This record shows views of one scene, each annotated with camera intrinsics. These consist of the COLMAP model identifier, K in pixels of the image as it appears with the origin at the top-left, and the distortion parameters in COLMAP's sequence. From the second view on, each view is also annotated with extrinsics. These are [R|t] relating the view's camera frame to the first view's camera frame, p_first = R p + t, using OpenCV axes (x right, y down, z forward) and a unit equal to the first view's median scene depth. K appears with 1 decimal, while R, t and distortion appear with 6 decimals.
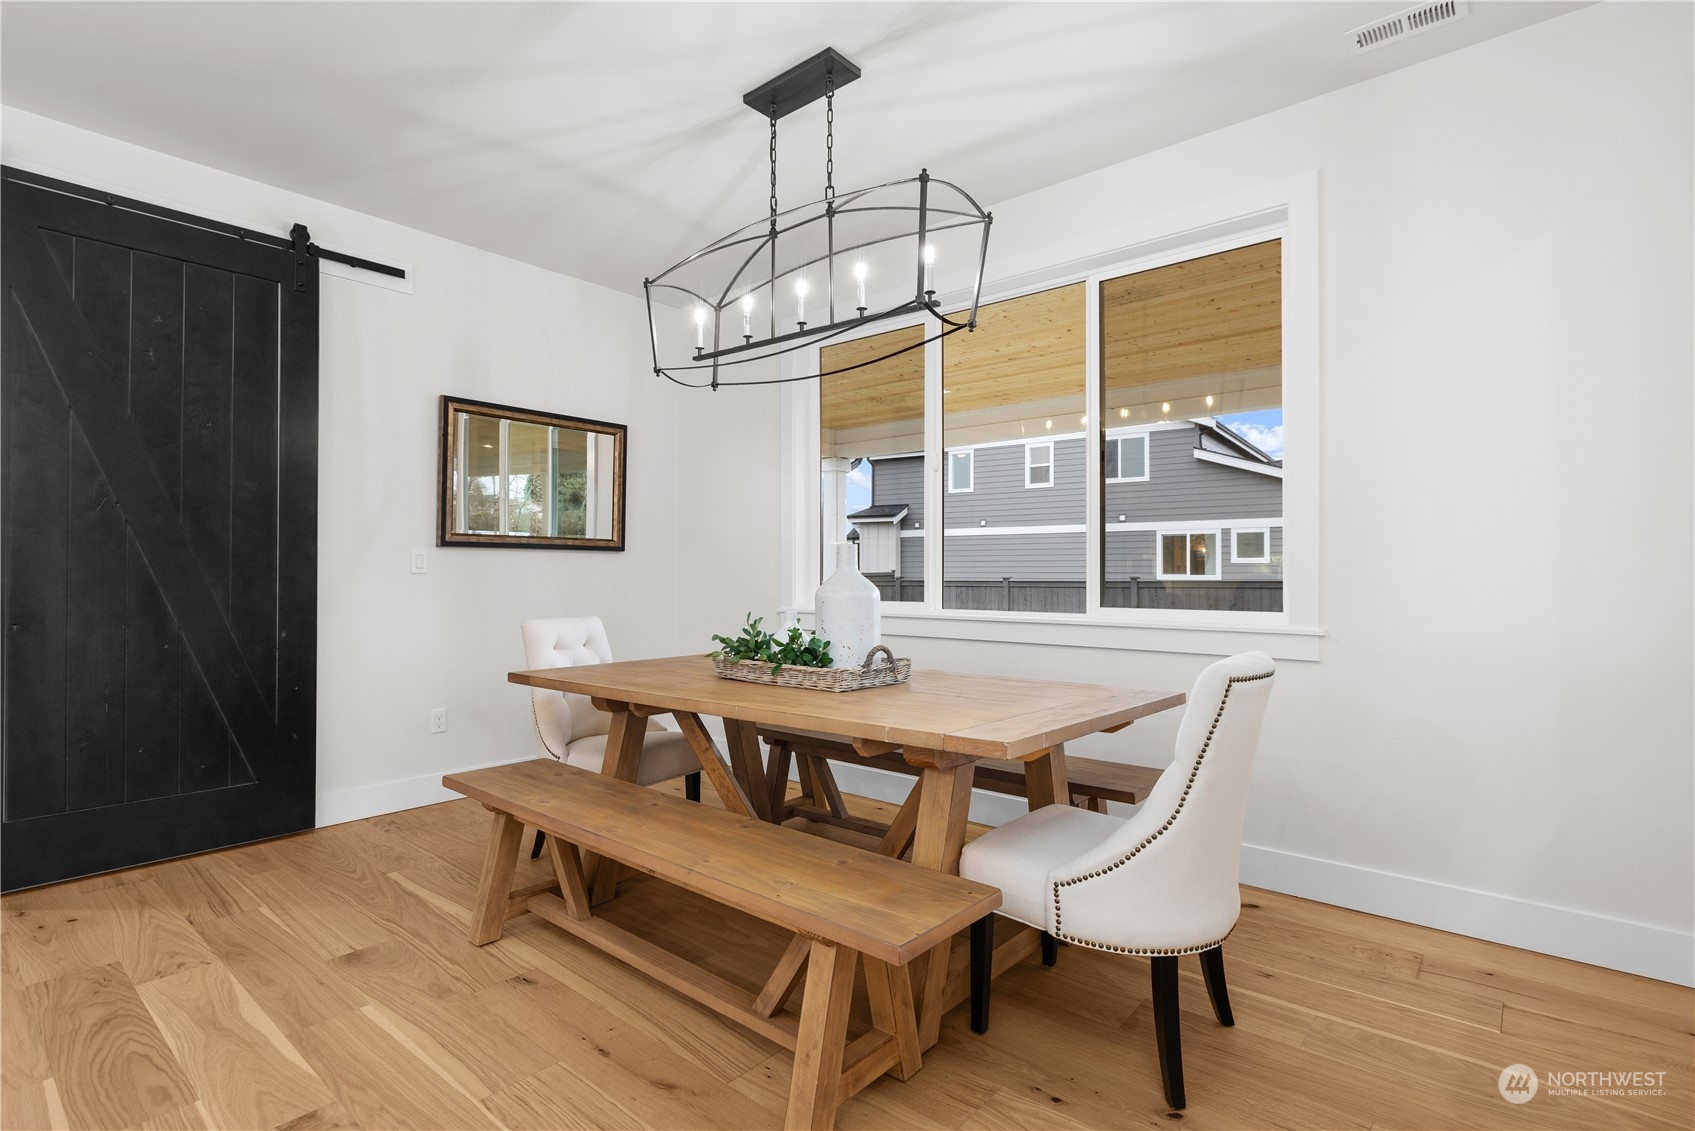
lens RADIAL K [[827.9, 0, 858.5], [0, 827.9, 565.5], [0, 0, 1]] dist [0.001311, 0.000119]
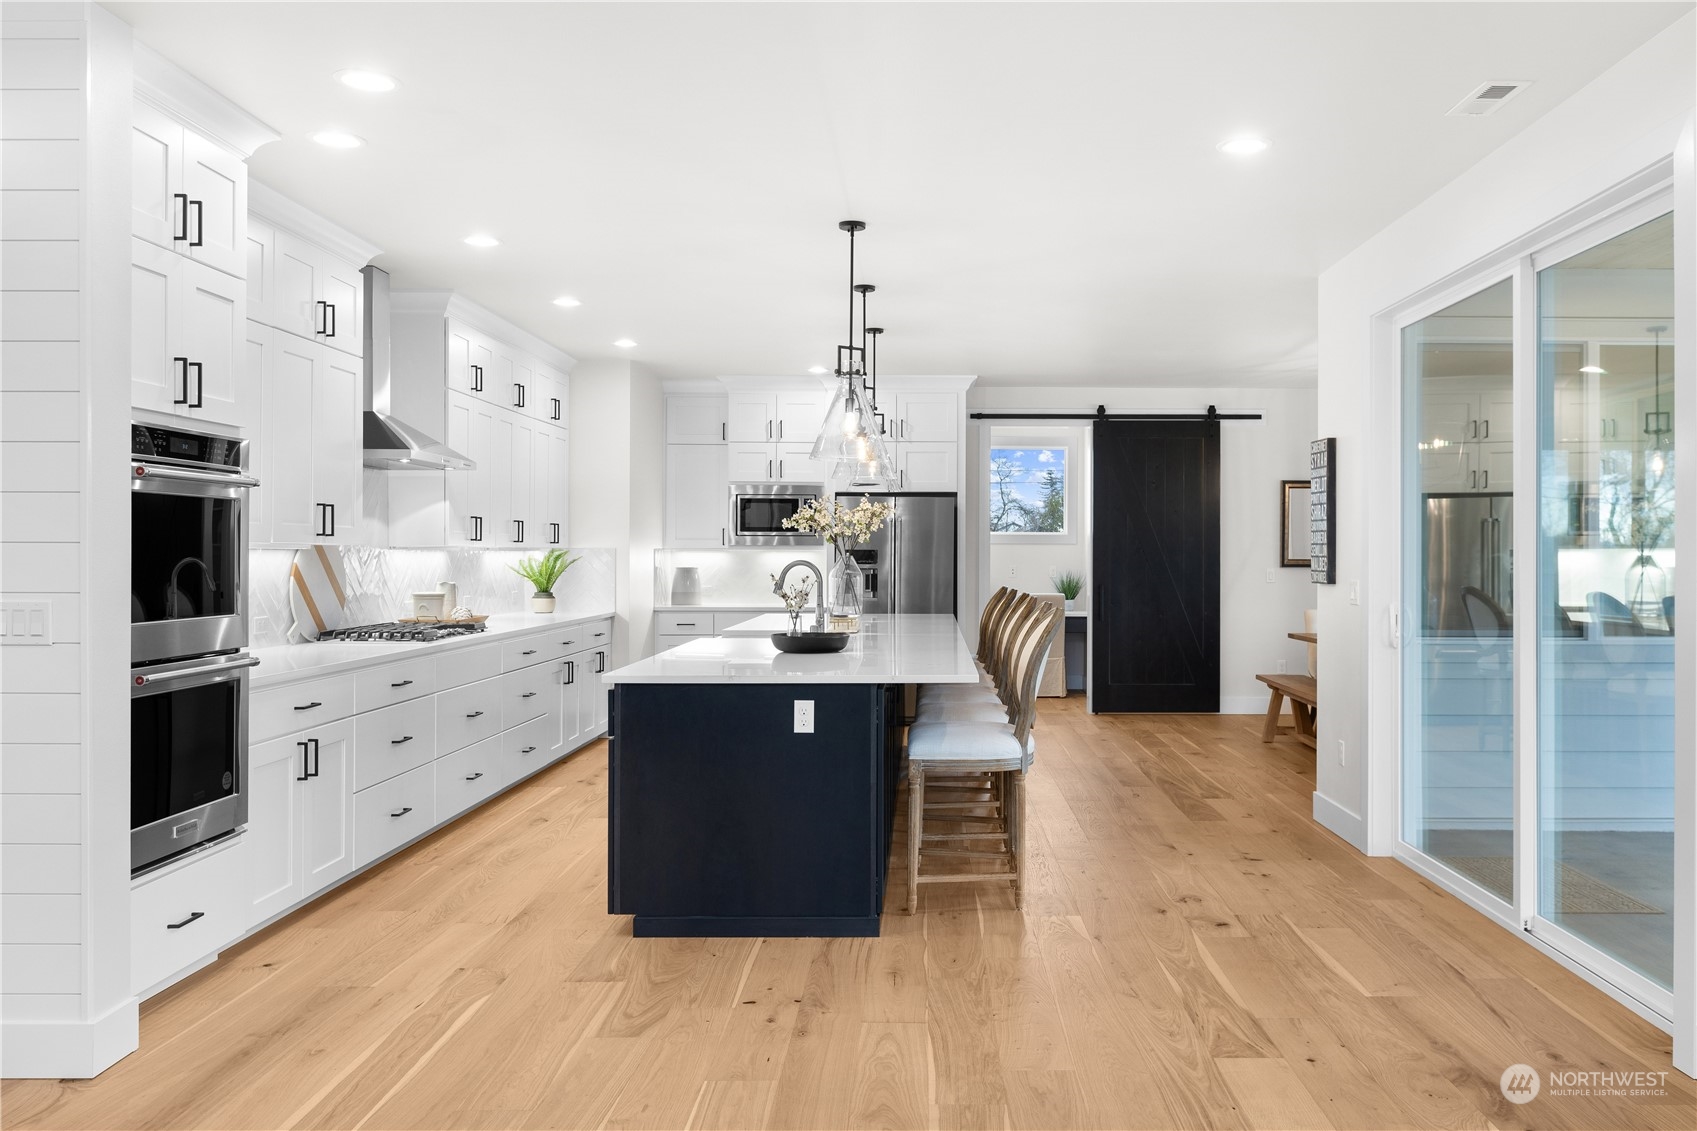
lens RADIAL K [[1292.3, 0, 925.3], [0, 1292.3, 559.7], [0, 0, 1]] dist [0.000278, 0.000562]
pose [[0.653593, 0.002862, -0.756840, 1.139394], [0.006635, 0.999933, 0.009511, -0.074184], [0.756817, -0.011238, 0.653530, -1.440412]]
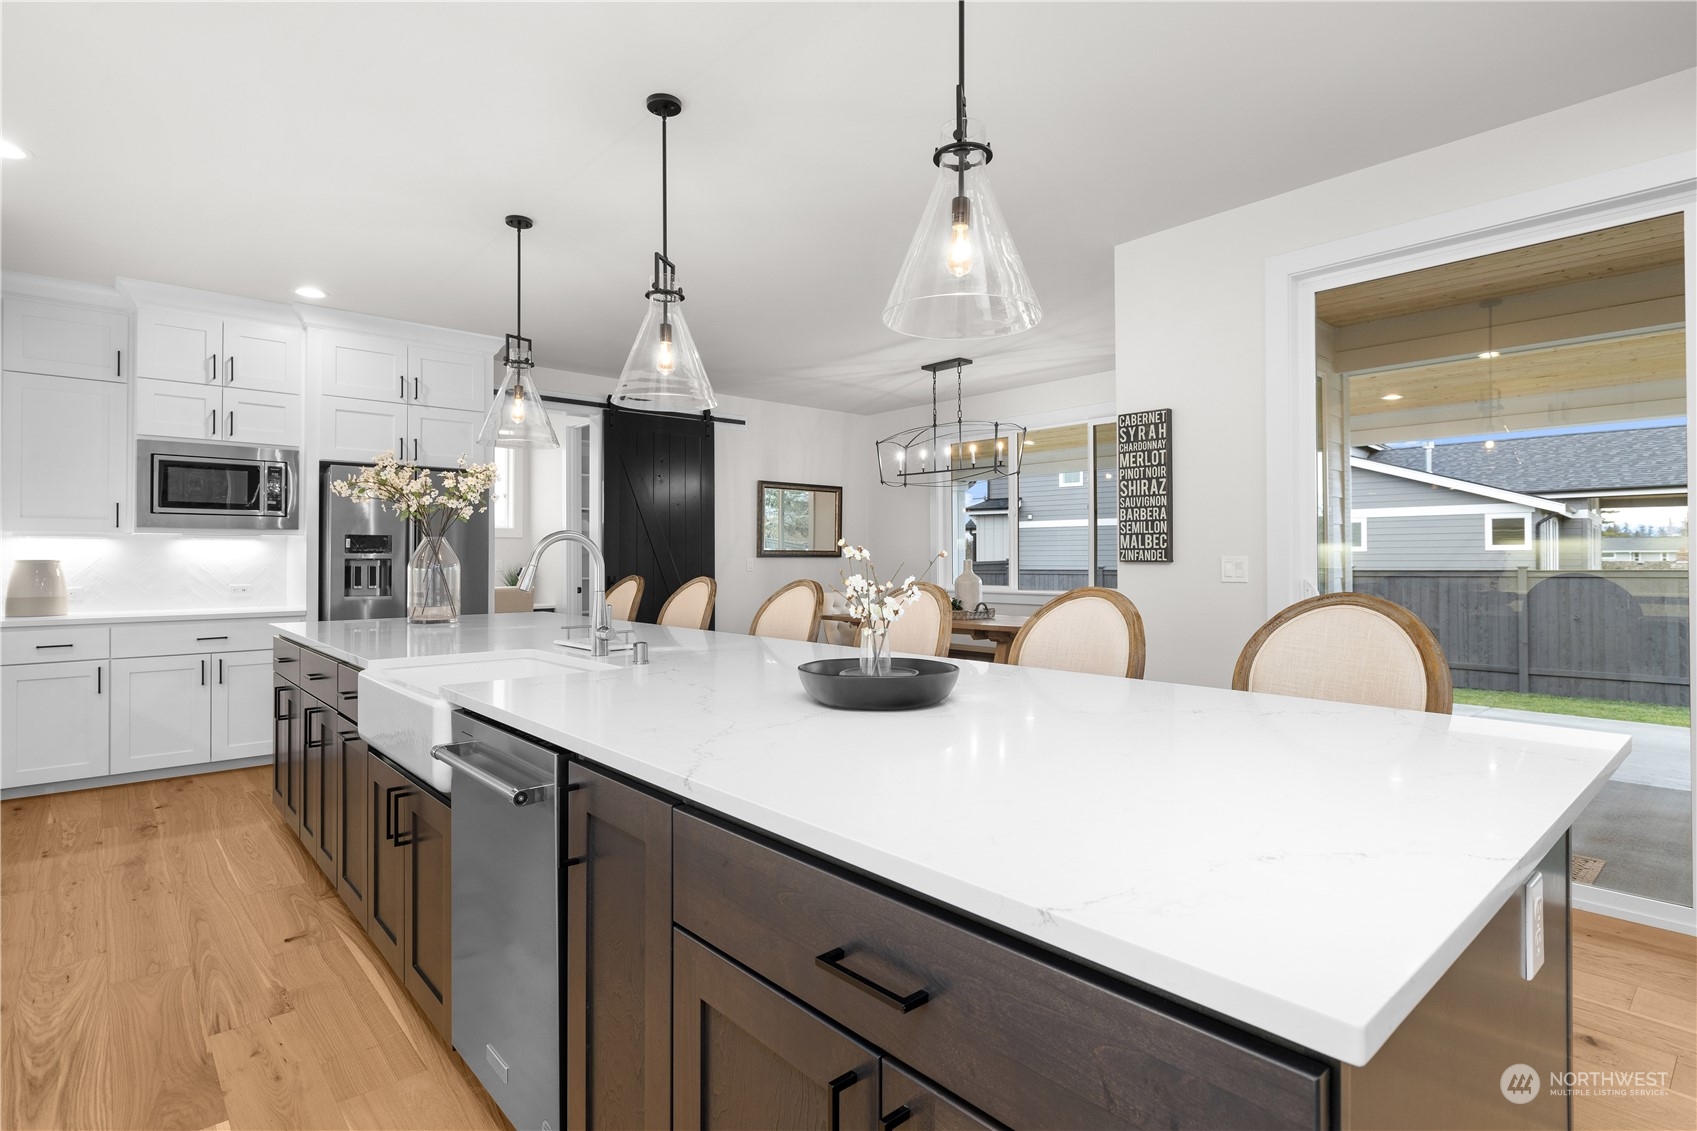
lens RADIAL K [[858.3, 0, 856.4], [0, 858.3, 549.7], [0, 0, 1]] dist [-0.000807, 0.000388]
pose [[0.990428, -0.005619, -0.137916, 0.006087], [0.005577, 0.999984, -0.000692, -0.041522], [0.137918, -0.000083, 0.990444, -1.059605]]
